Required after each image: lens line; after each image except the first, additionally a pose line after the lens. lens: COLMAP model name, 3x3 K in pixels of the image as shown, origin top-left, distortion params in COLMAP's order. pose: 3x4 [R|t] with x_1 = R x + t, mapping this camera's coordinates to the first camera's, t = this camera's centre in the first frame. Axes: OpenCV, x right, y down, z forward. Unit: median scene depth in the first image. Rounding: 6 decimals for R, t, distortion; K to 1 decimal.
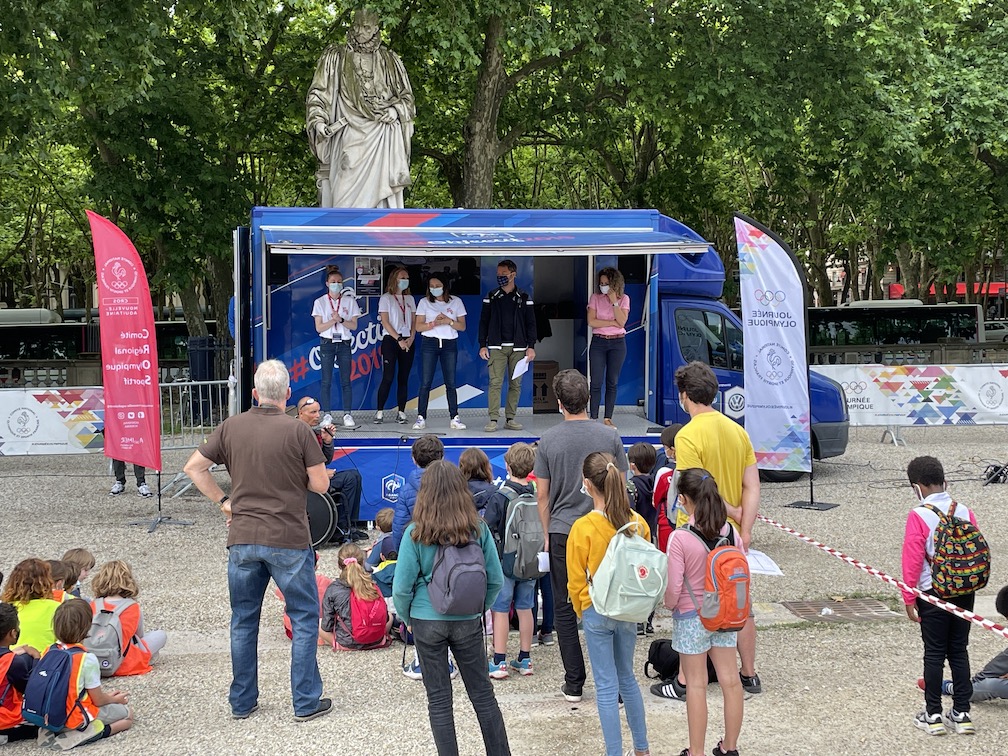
lens RADIAL K [[1381.4, 0, 504.0], [0, 1381.4, 378.0], [0, 0, 1]] dist [-0.010453, -0.021809]
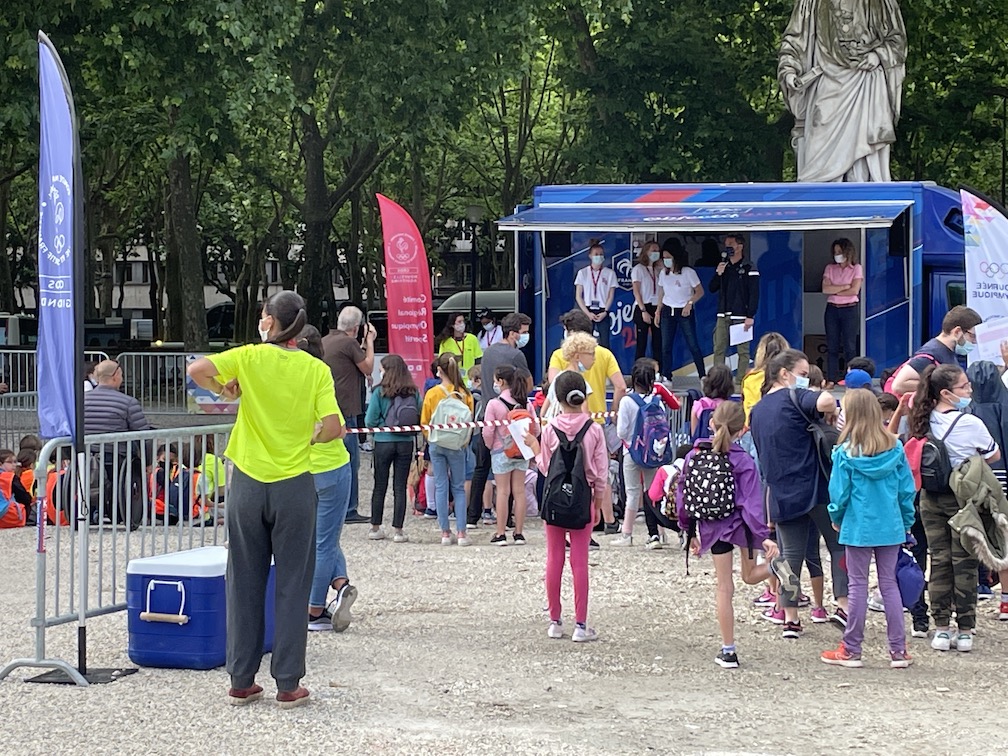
lens RADIAL K [[2367.5, 0, 504.0], [0, 2367.5, 378.0], [0, 0, 1]] dist [0.050799, -1.035091]
pose [[0.887319, 0.023103, -0.460577, 0.401594], [-0.031222, 0.999462, -0.010015, 0.029439], [0.460098, 0.023267, 0.887563, -0.414647]]
